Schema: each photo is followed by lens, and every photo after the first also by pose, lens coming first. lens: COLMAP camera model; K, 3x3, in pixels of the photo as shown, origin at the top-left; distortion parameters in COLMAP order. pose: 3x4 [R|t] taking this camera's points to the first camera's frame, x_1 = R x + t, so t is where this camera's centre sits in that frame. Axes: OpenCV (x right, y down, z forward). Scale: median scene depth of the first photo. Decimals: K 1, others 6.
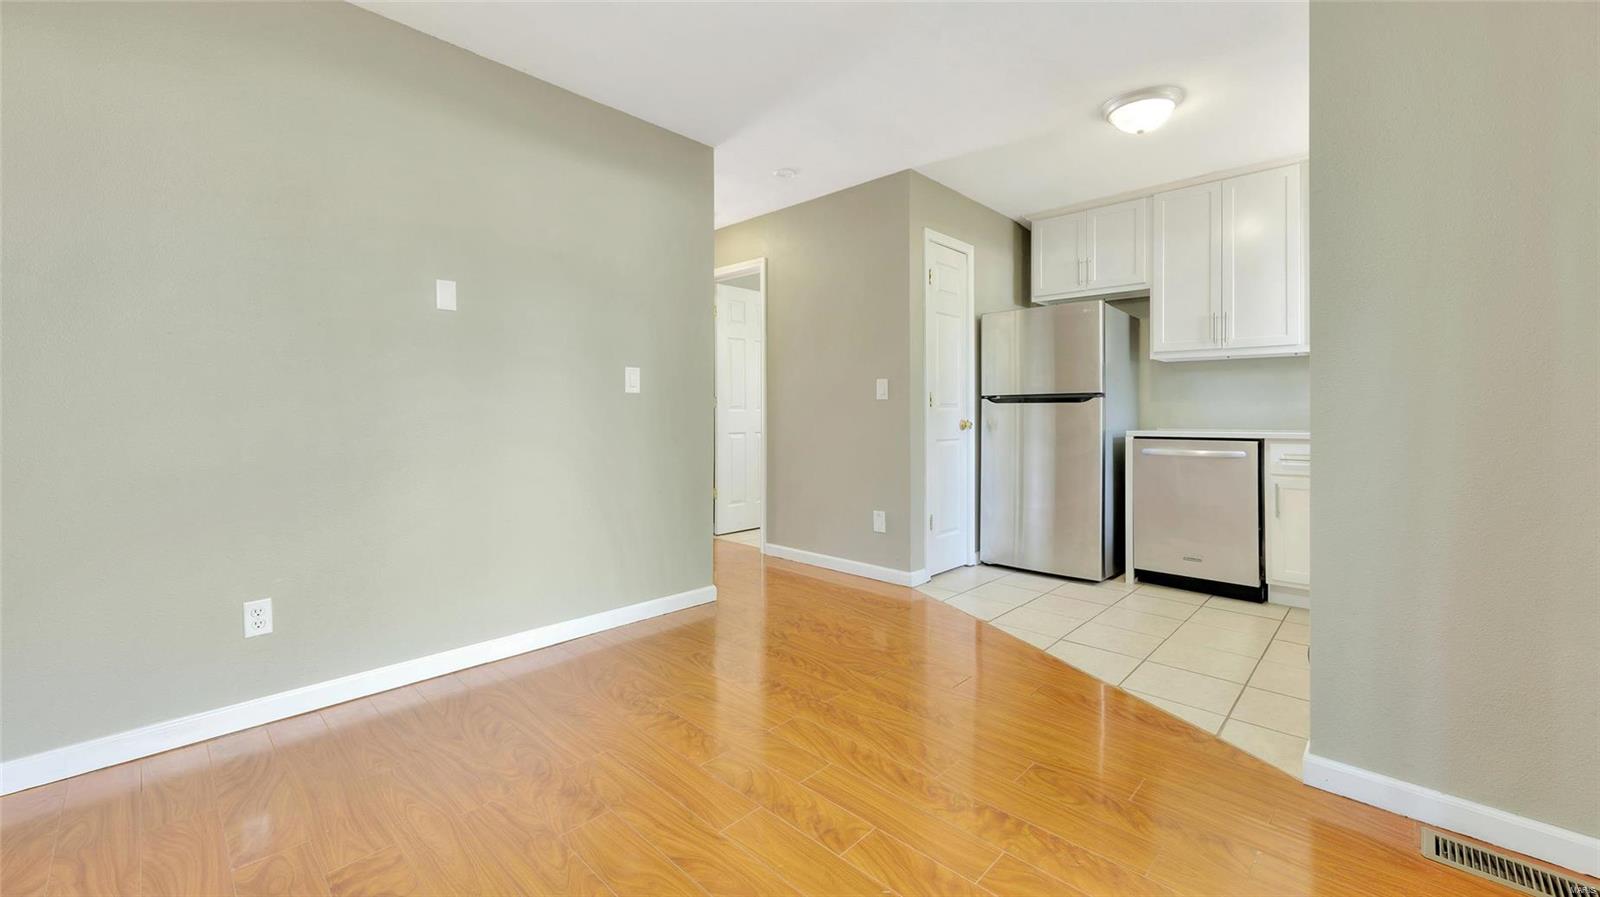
lens RADIAL K [[622.5, 0, 801.8], [0, 622.5, 440.2], [0, 0, 1]] dist [0.008779, -0.000120]
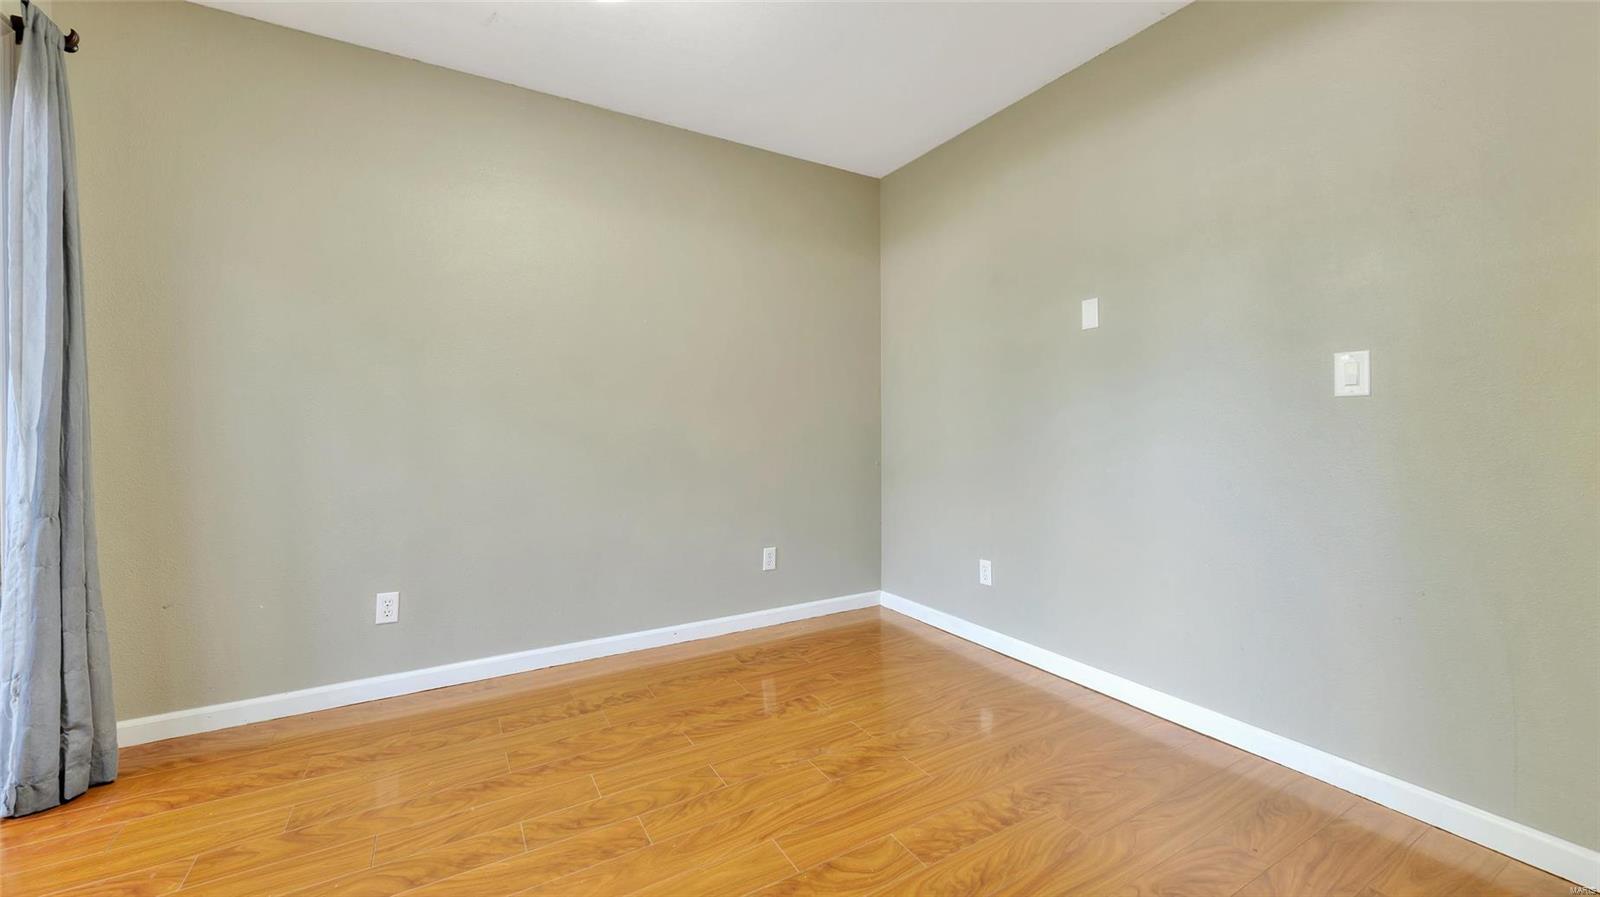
lens RADIAL K [[622.5, 0, 801.8], [0, 622.5, 440.2], [0, 0, 1]] dist [0.008779, -0.000120]
pose [[-0.273196, 0.018540, -0.961780, 0.597527], [-0.036794, 0.998881, 0.029707, -0.045020], [0.961254, 0.043504, -0.272208, 0.929248]]
